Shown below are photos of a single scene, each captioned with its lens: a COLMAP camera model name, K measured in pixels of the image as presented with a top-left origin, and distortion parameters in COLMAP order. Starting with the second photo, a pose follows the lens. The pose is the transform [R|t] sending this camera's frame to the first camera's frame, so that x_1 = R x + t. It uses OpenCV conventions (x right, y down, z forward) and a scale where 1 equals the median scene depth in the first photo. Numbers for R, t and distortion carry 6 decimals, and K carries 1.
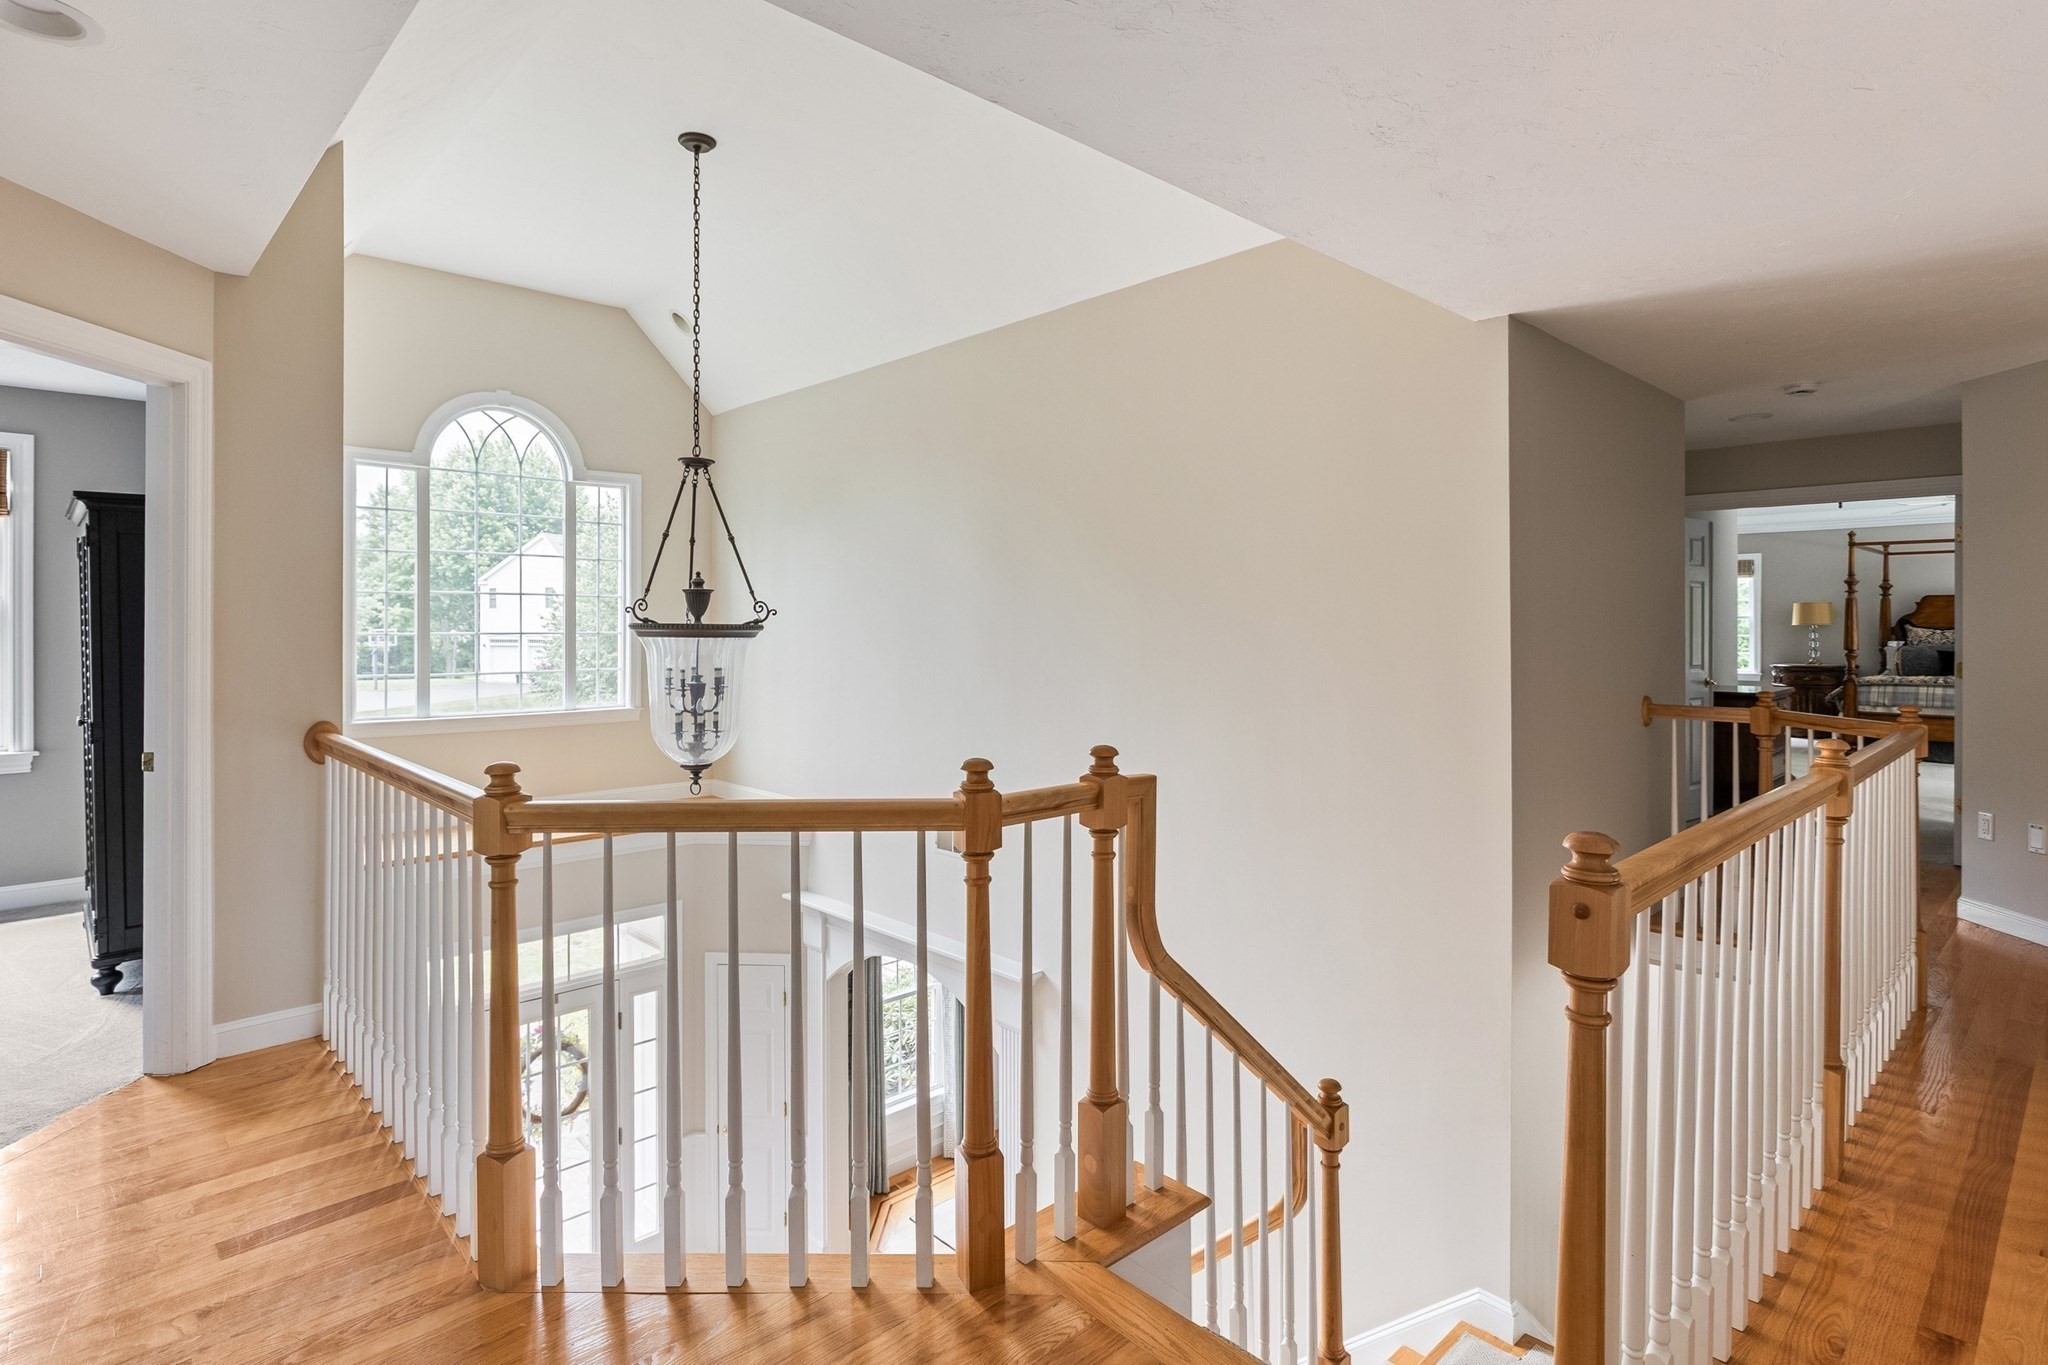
lens RADIAL K [[1051.5, 0, 1024.7], [0, 1051.5, 649.3], [0, 0, 1]] dist [-0.000043, -0.000033]
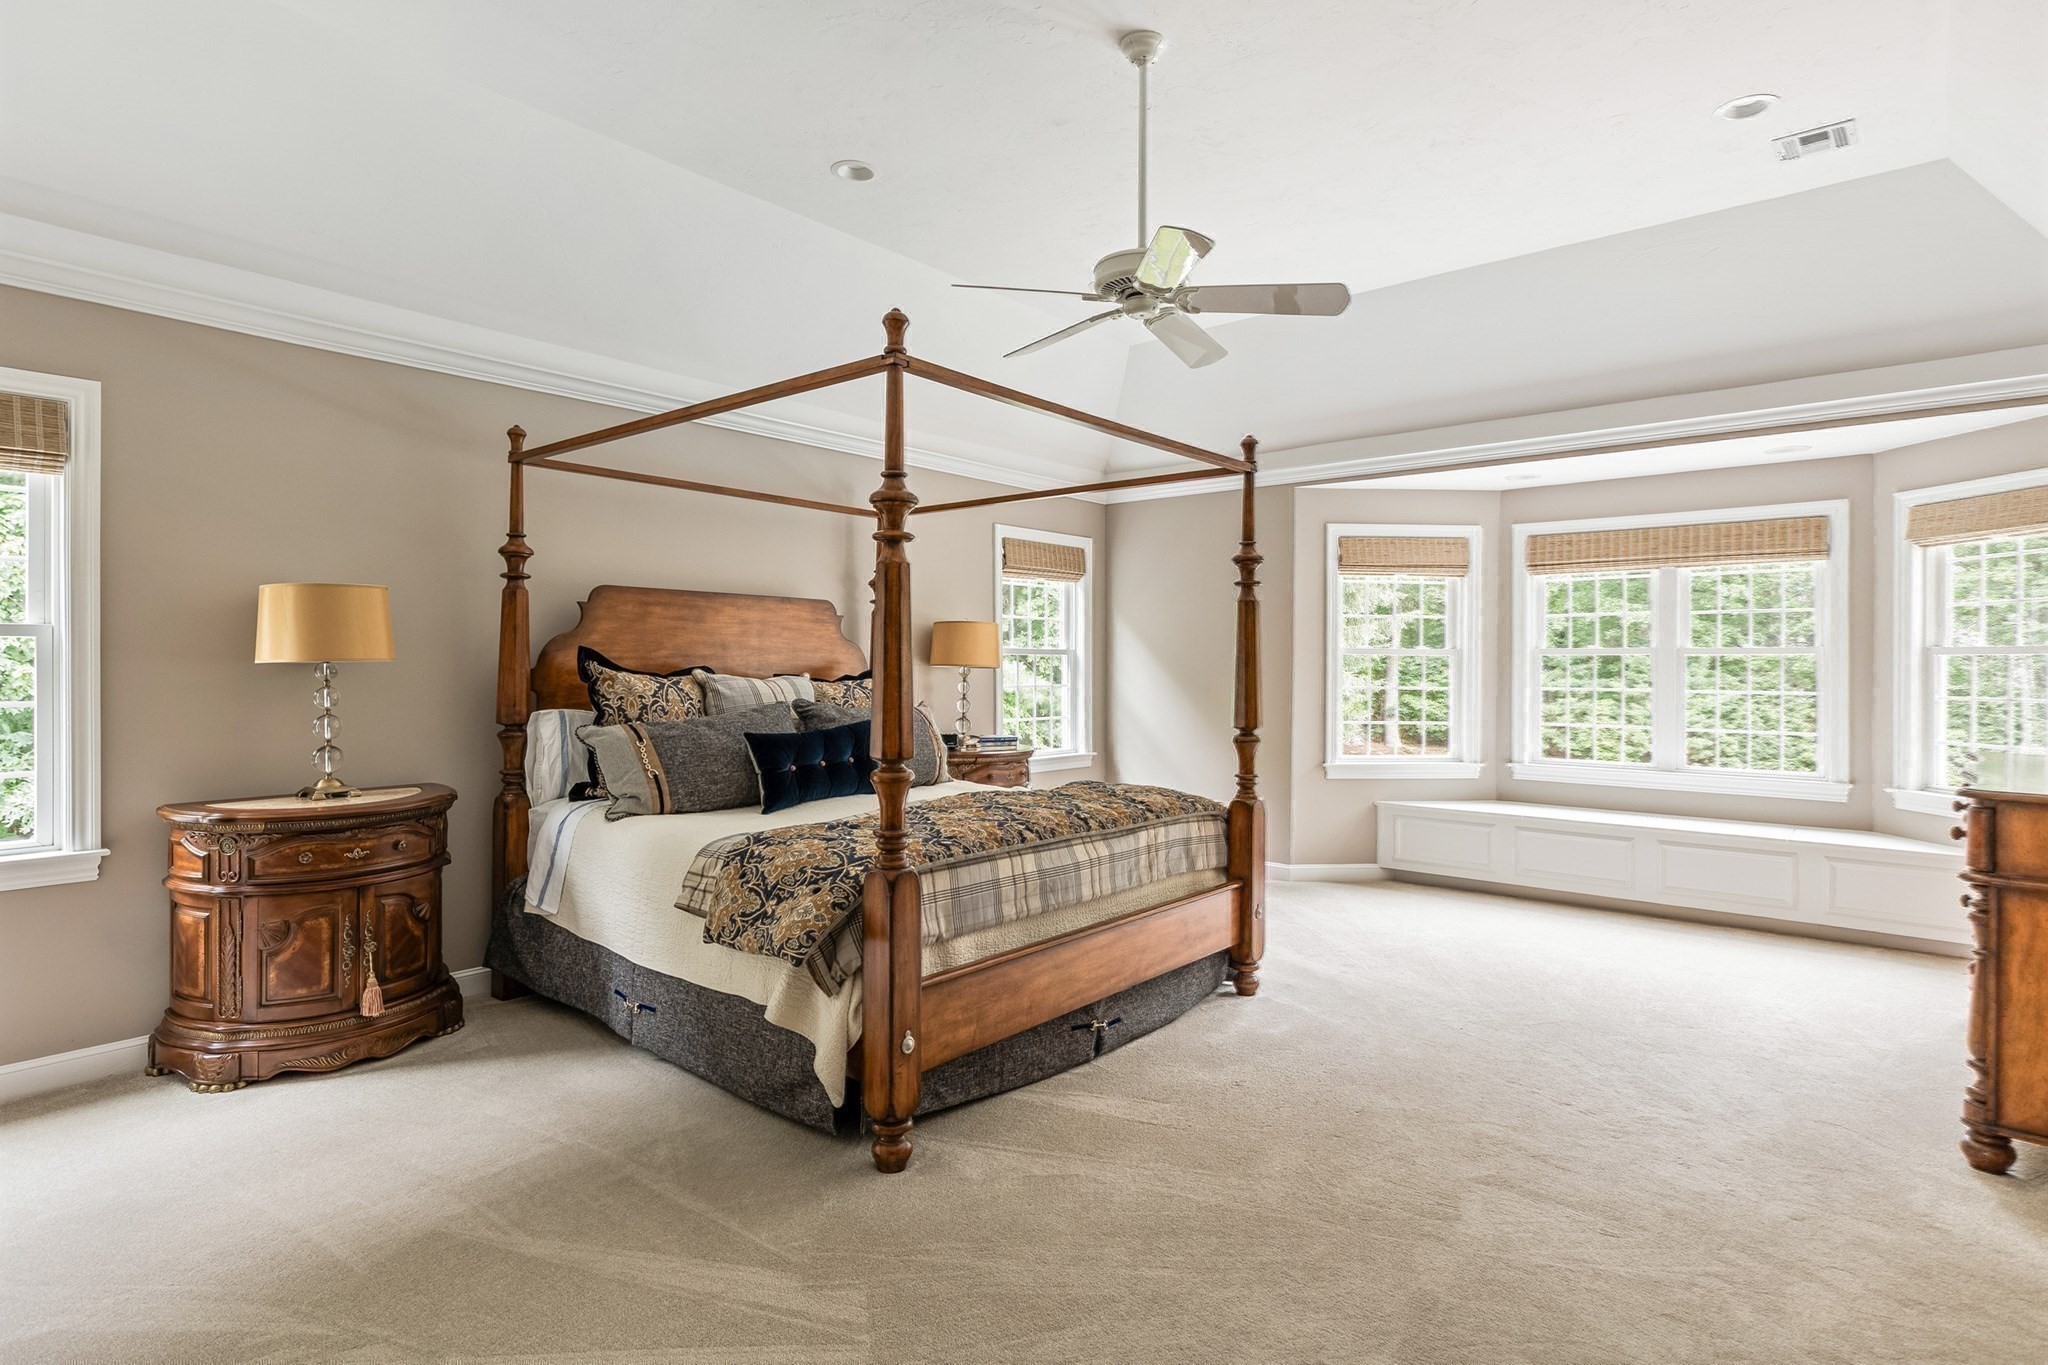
lens RADIAL K [[1051.5, 0, 1024.7], [0, 1051.5, 649.3], [0, 0, 1]] dist [-0.000043, -0.000033]
pose [[-0.112337, 0.010877, 0.993611, 0.452522], [0.018722, 0.999786, -0.008828, -0.021188], [-0.993494, 0.017610, -0.112516, 0.870590]]
